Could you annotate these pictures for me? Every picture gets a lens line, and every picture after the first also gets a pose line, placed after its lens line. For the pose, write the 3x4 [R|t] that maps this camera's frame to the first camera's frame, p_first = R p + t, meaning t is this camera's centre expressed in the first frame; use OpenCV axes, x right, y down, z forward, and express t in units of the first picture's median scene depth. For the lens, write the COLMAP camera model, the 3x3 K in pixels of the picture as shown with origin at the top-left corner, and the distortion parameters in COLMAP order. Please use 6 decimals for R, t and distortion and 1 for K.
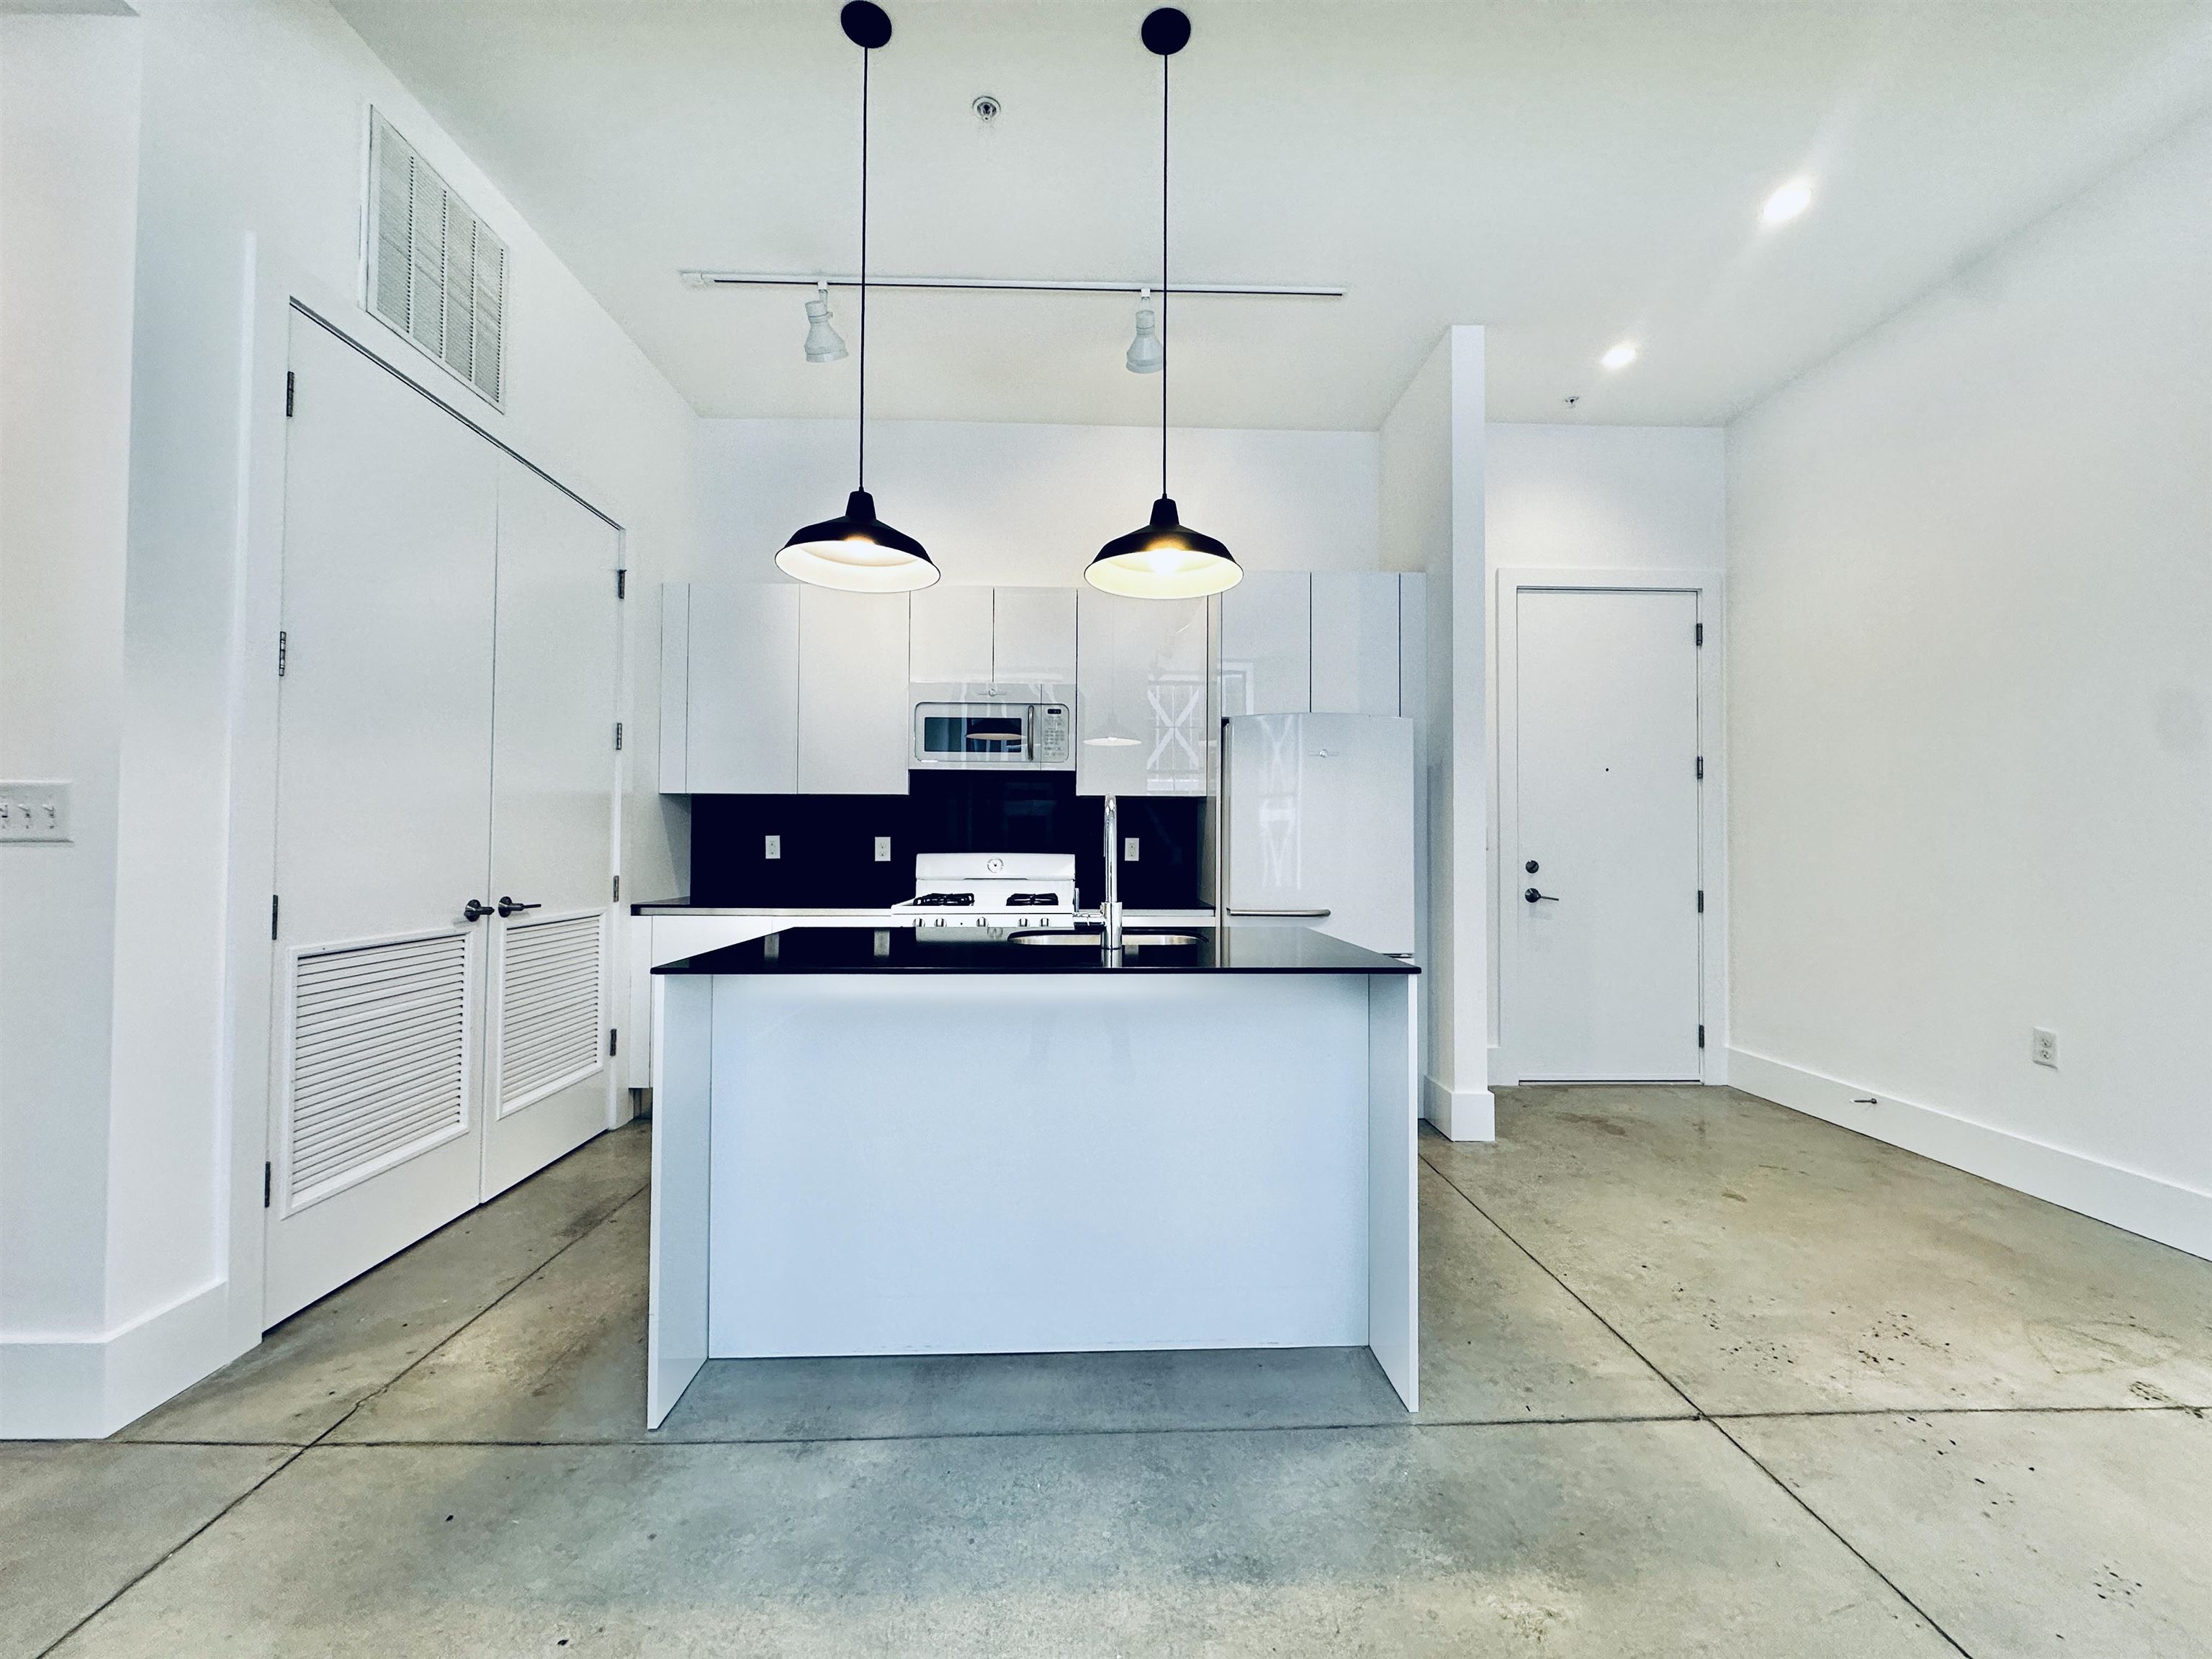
lens RADIAL K [[882.0, 0, 1106.0], [0, 882.0, 829.5], [0, 0, 1]] dist [-0.002791, 0.000046]
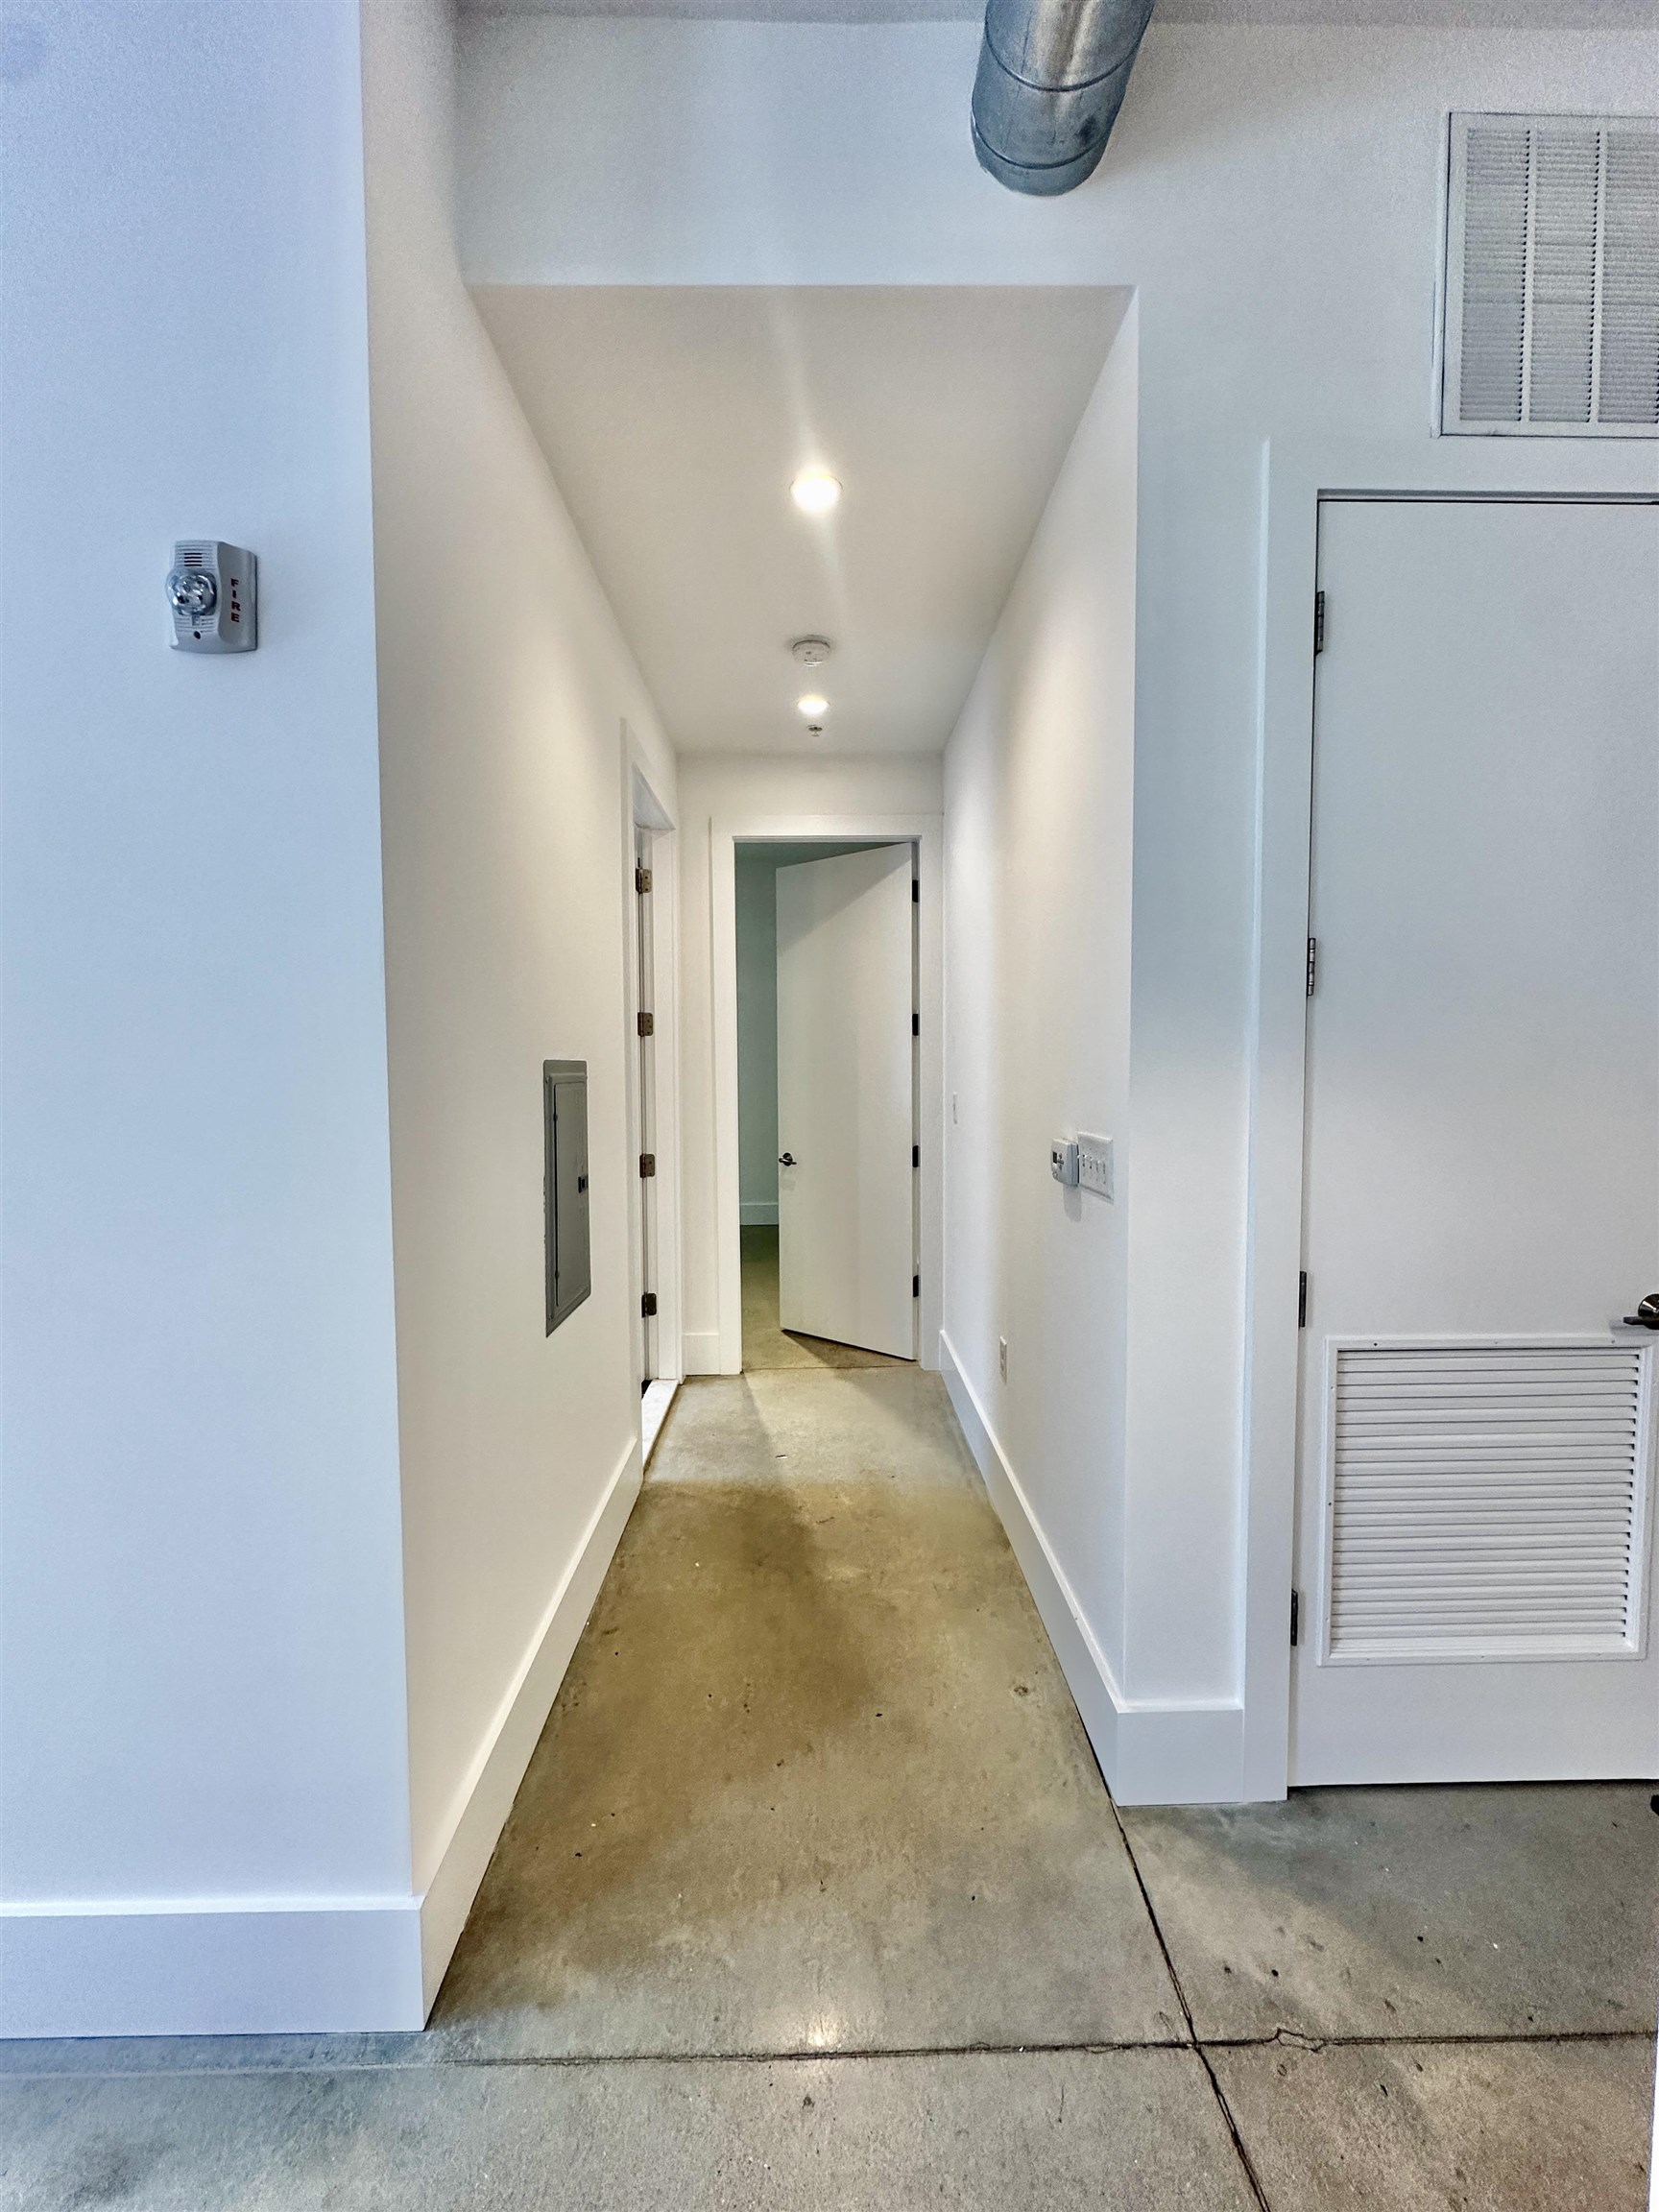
lens RADIAL K [[882.0, 0, 818.2], [0, 882.0, 1101.3], [0, 0, 1]] dist [-0.002791, 0.000046]
pose [[-0.008135, 0.043000, -0.999042, -0.108535], [0.024096, 0.998793, 0.042793, -0.093092], [0.999677, -0.023724, -0.009162, 0.423716]]
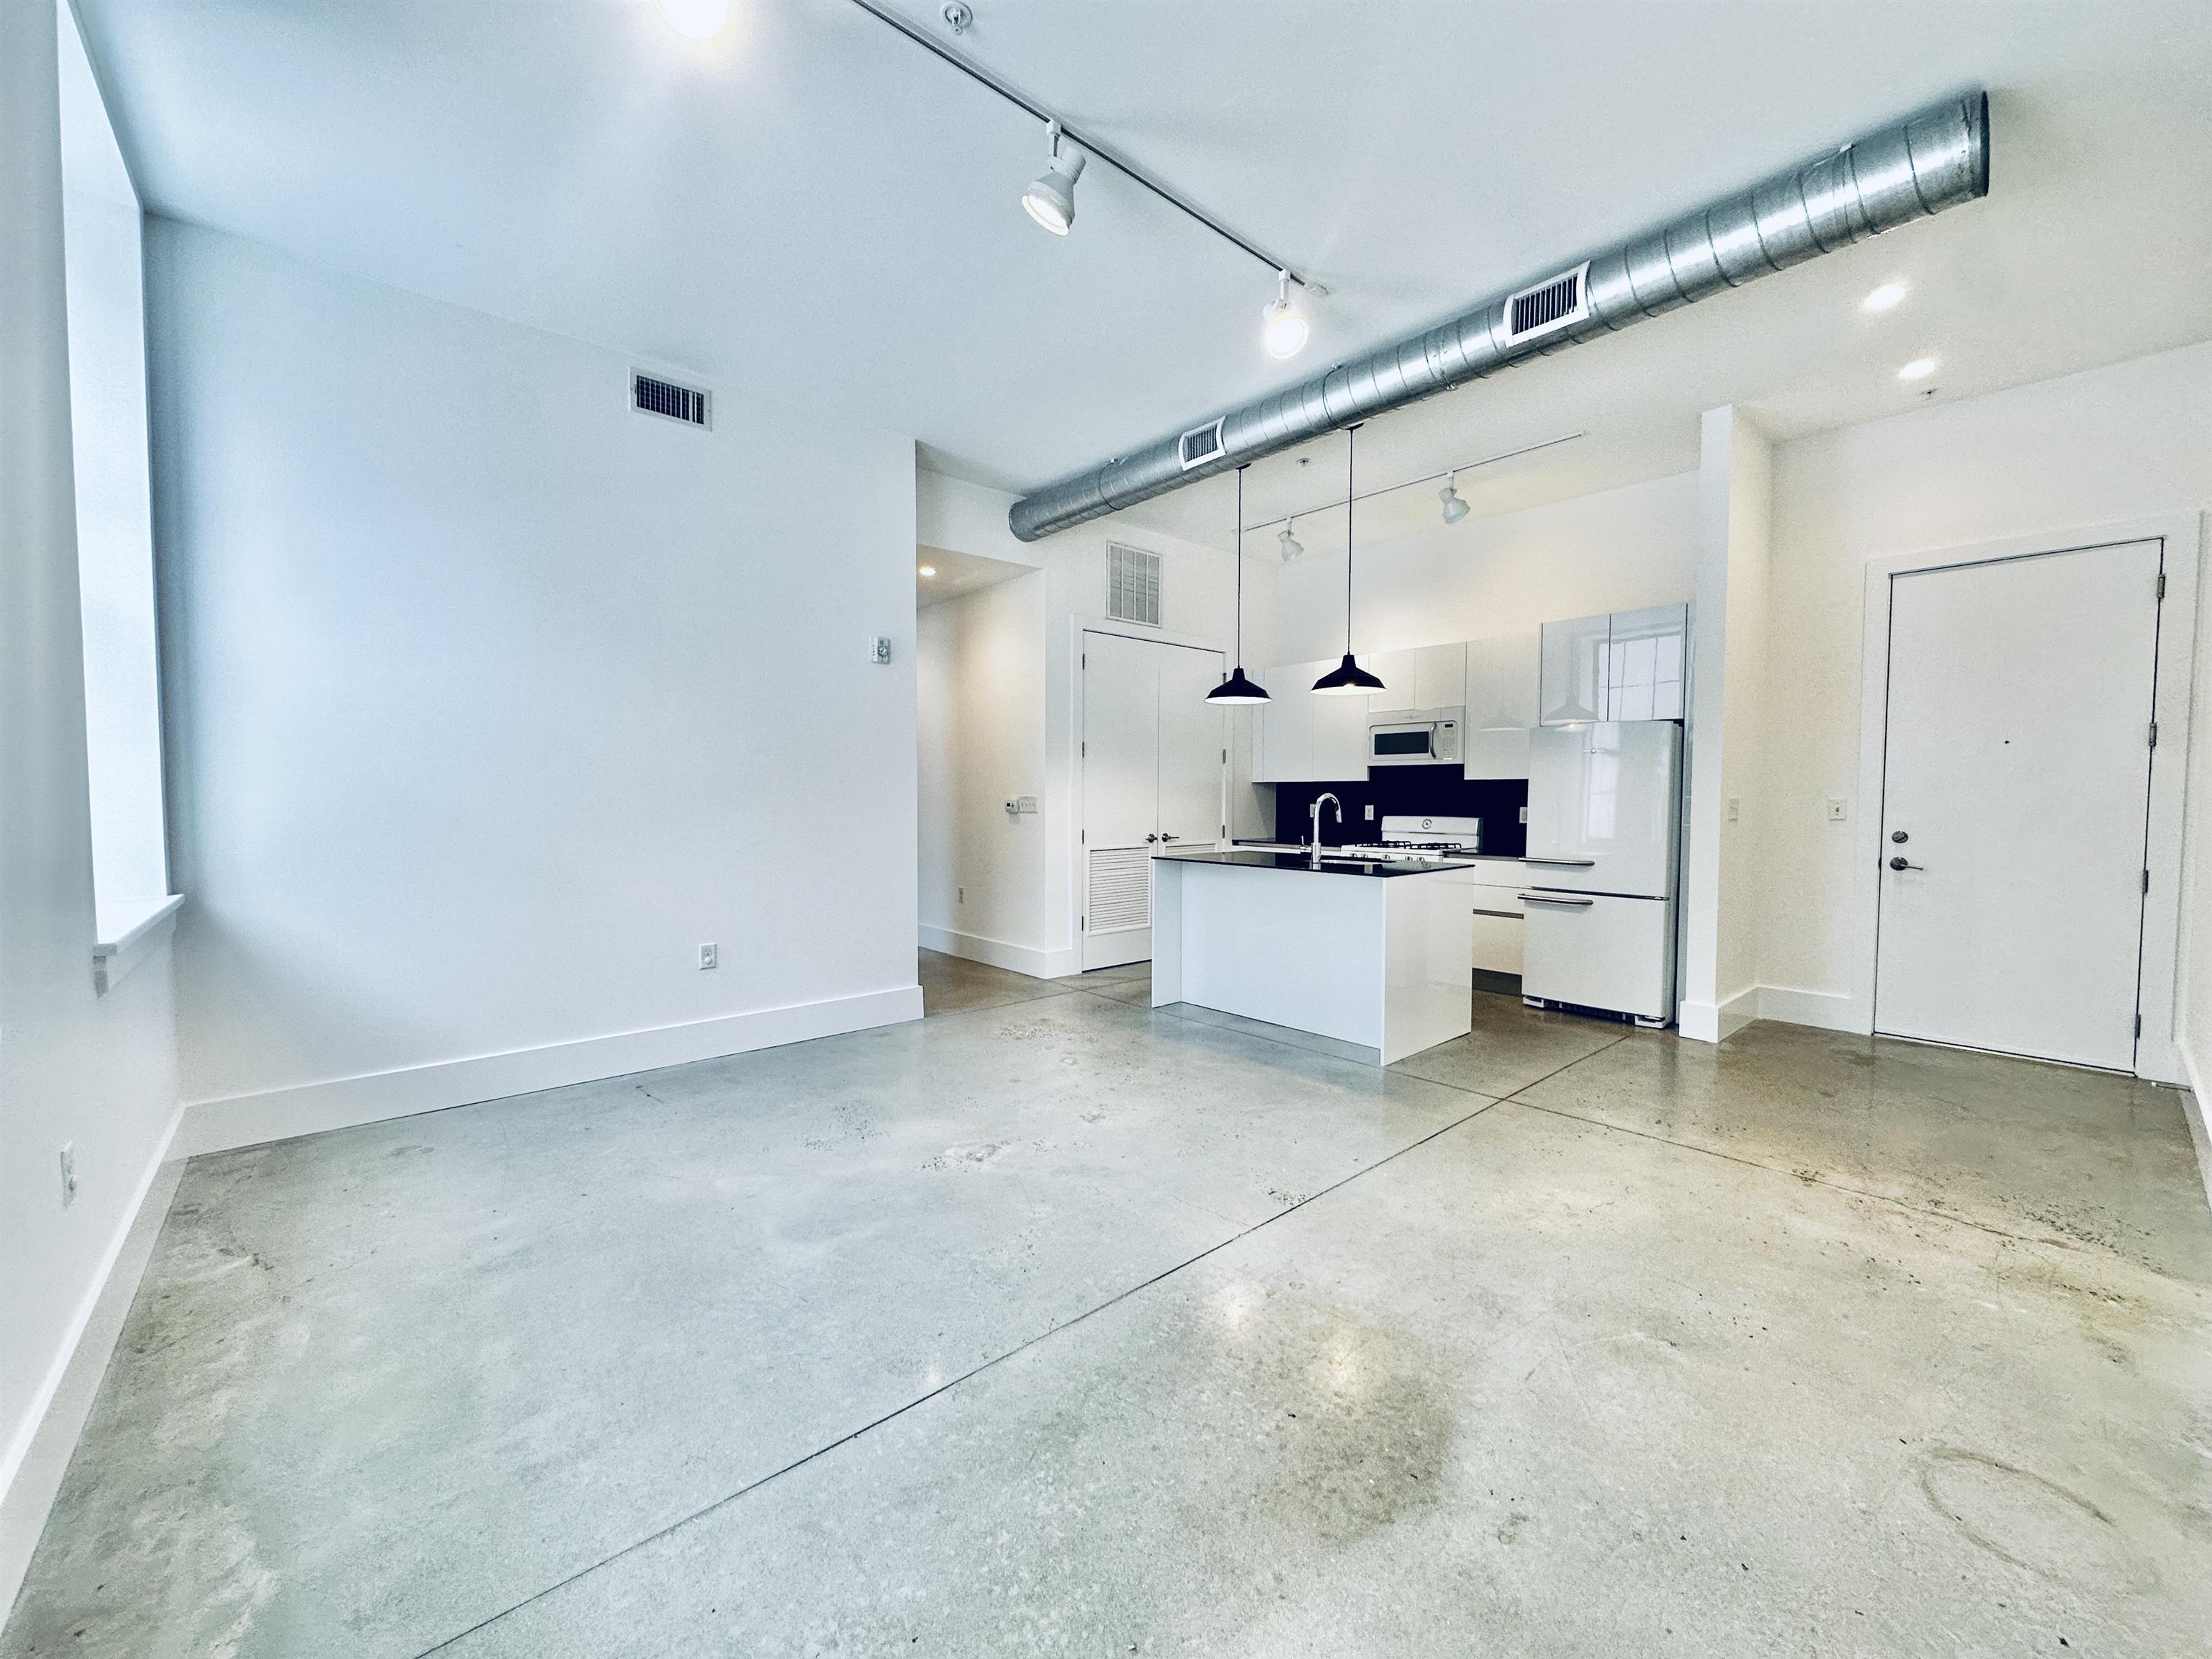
lens RADIAL K [[882.0, 0, 1106.0], [0, 882.0, 829.5], [0, 0, 1]] dist [-0.002791, 0.000046]
pose [[0.643738, 0.028463, -0.764717, 1.064249], [0.016088, 0.998584, 0.050710, -0.058137], [0.765077, -0.044947, 0.642368, -0.663384]]
